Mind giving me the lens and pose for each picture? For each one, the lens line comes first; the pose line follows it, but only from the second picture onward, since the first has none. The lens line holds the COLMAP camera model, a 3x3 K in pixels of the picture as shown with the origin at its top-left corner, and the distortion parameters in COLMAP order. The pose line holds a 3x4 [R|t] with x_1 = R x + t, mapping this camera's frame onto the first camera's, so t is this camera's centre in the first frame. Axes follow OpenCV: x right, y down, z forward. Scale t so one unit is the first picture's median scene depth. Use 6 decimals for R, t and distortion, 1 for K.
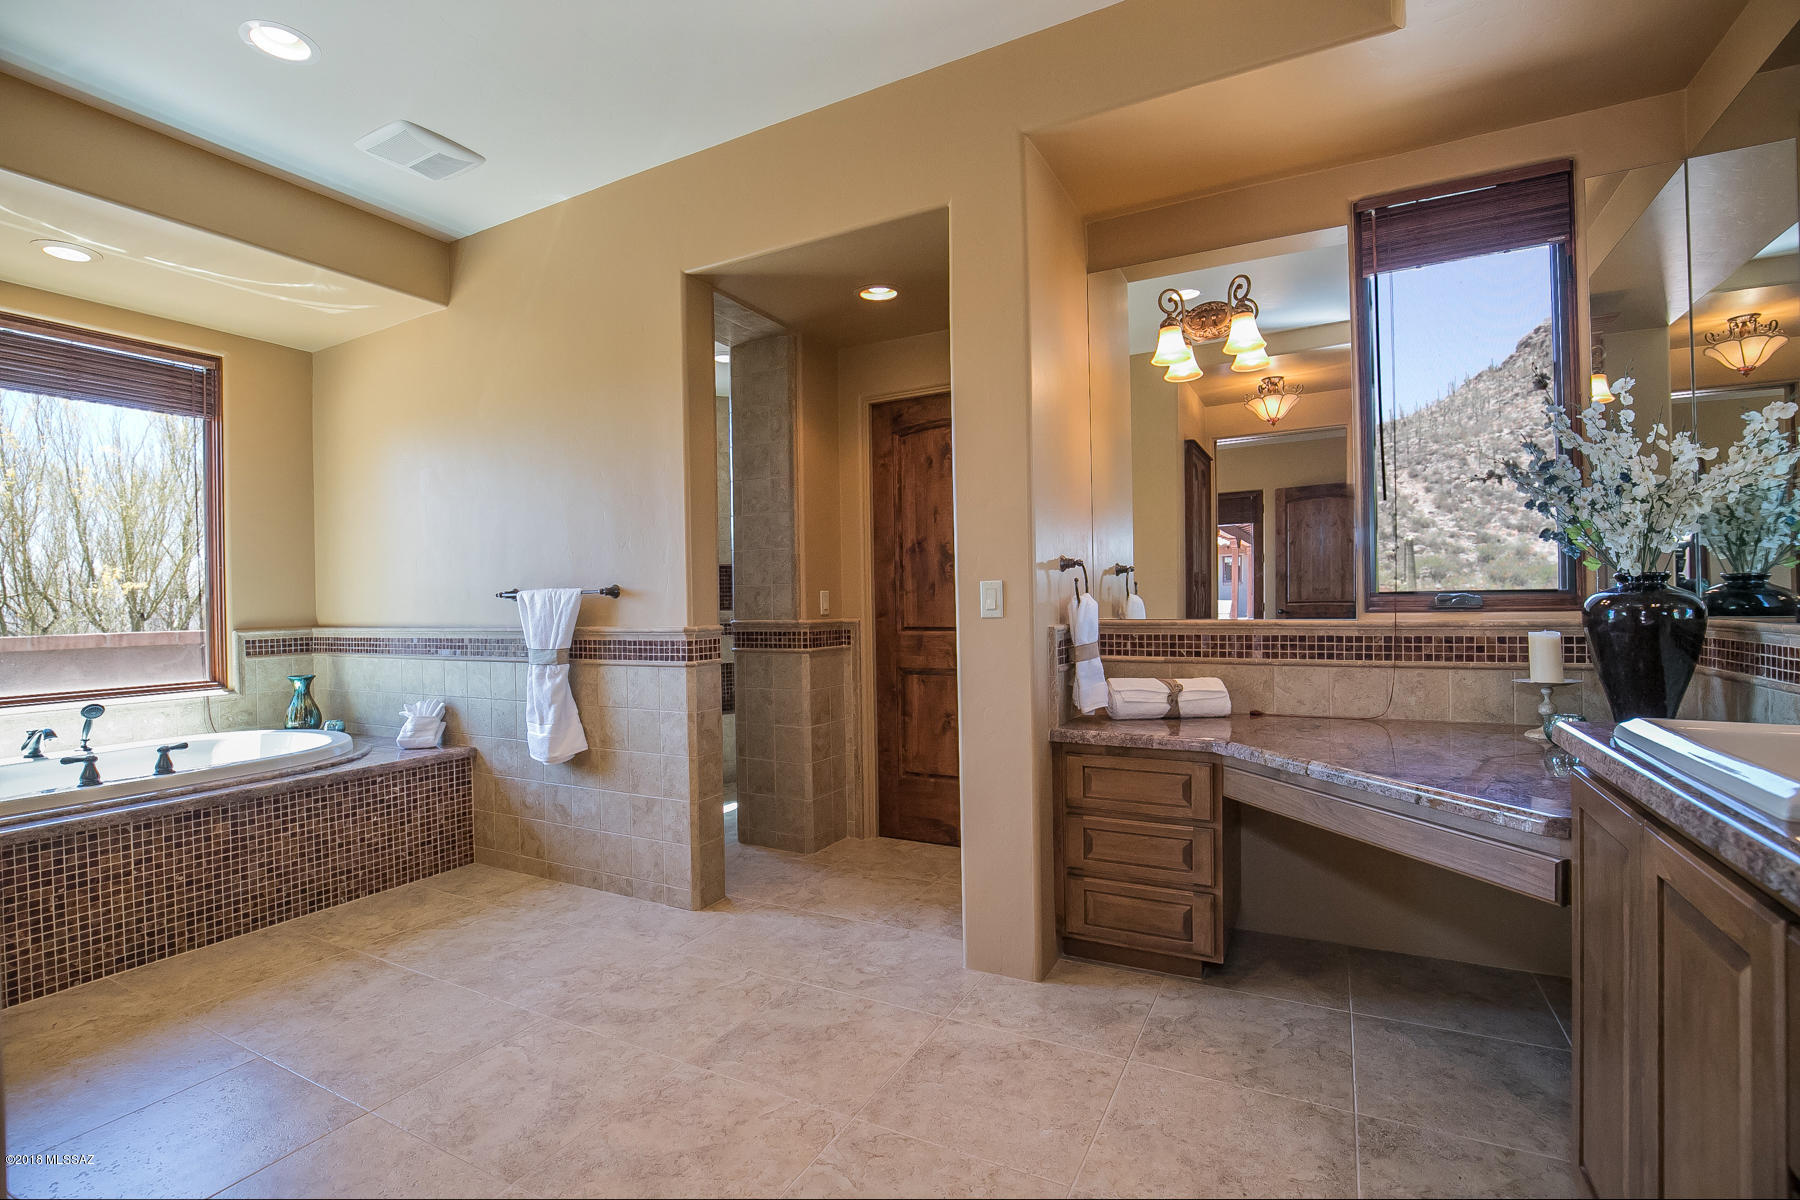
lens RADIAL K [[843.6, 0, 892.3], [0, 843.6, 594.6], [0, 0, 1]] dist [-0.028026, 0.000313]
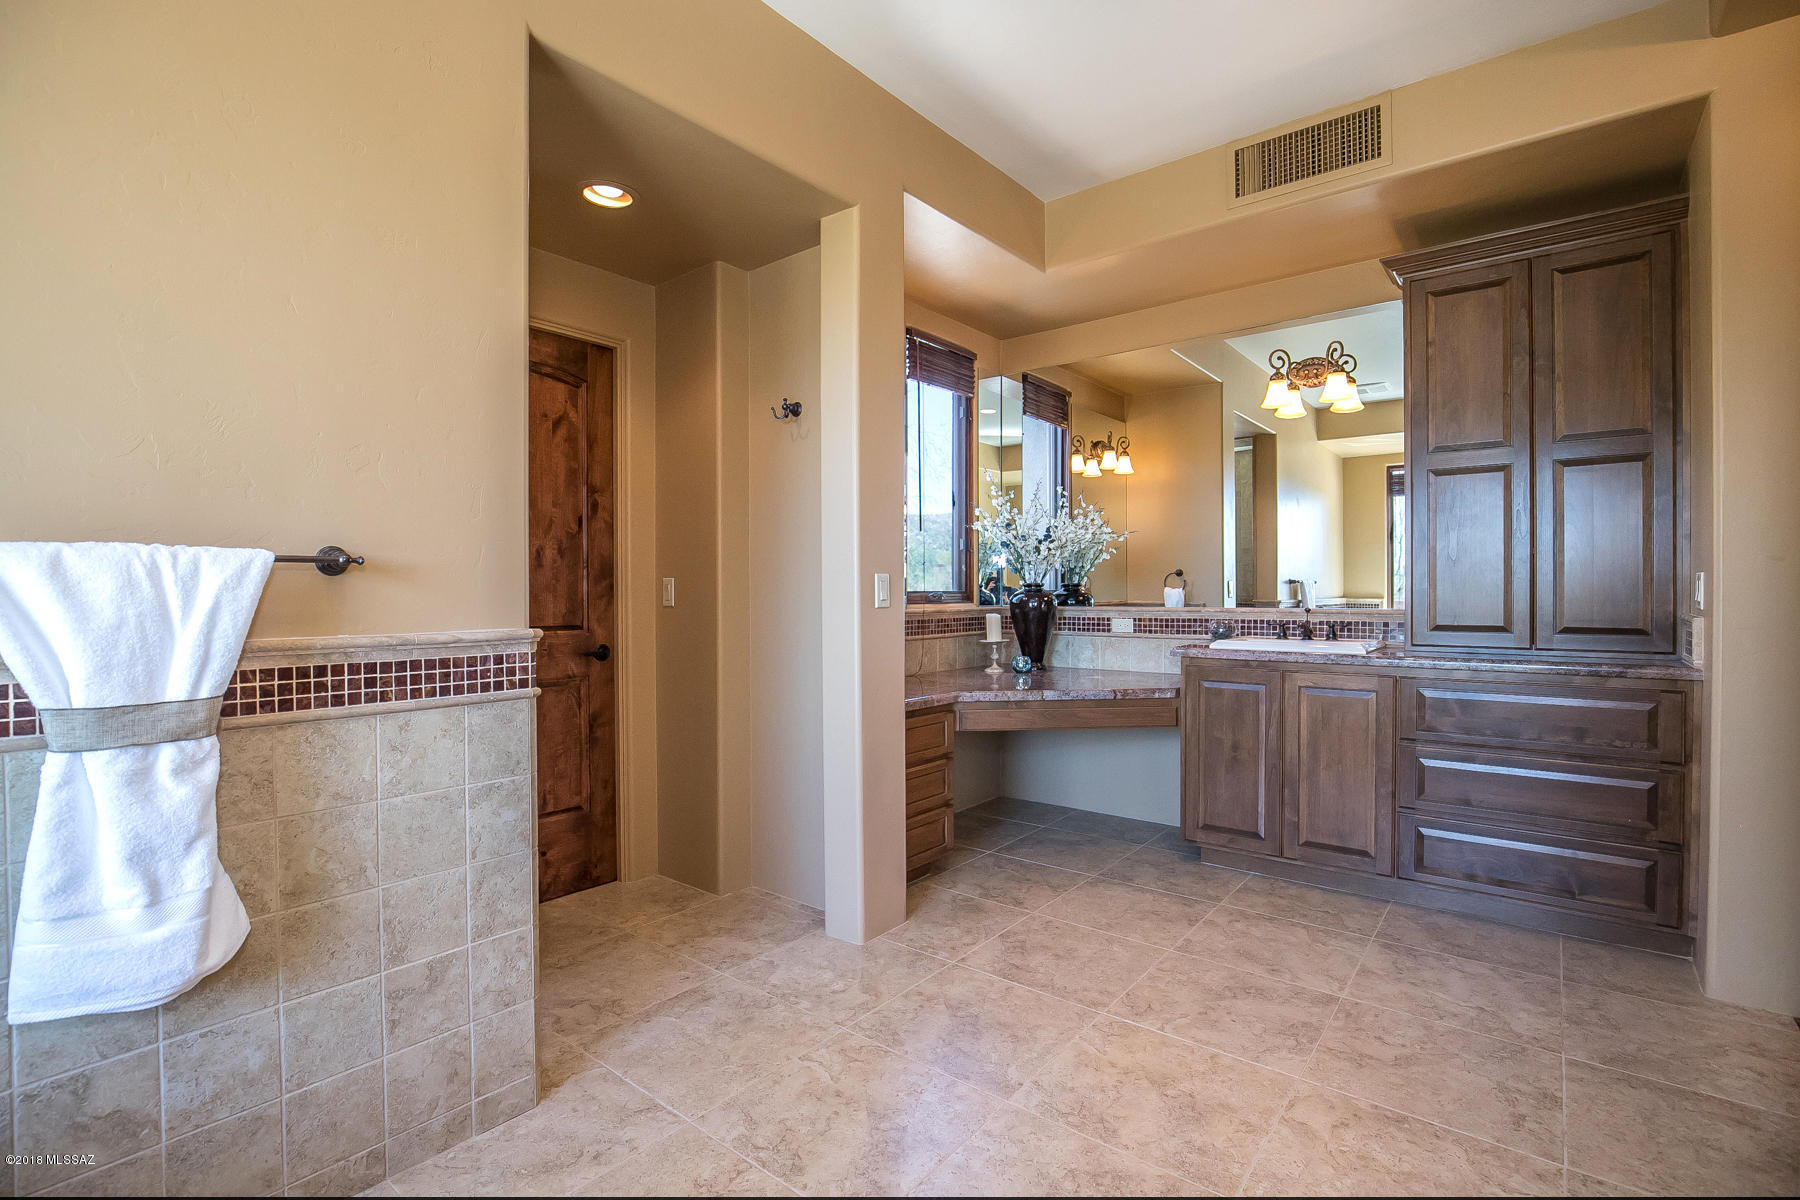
lens RADIAL K [[843.6, 0, 892.3], [0, 843.6, 594.6], [0, 0, 1]] dist [-0.028026, 0.000313]
pose [[0.170797, 0.014095, 0.985205, -0.644033], [-0.004836, 0.999898, -0.013467, 0.017325], [-0.985294, -0.002464, 0.170847, 0.538946]]
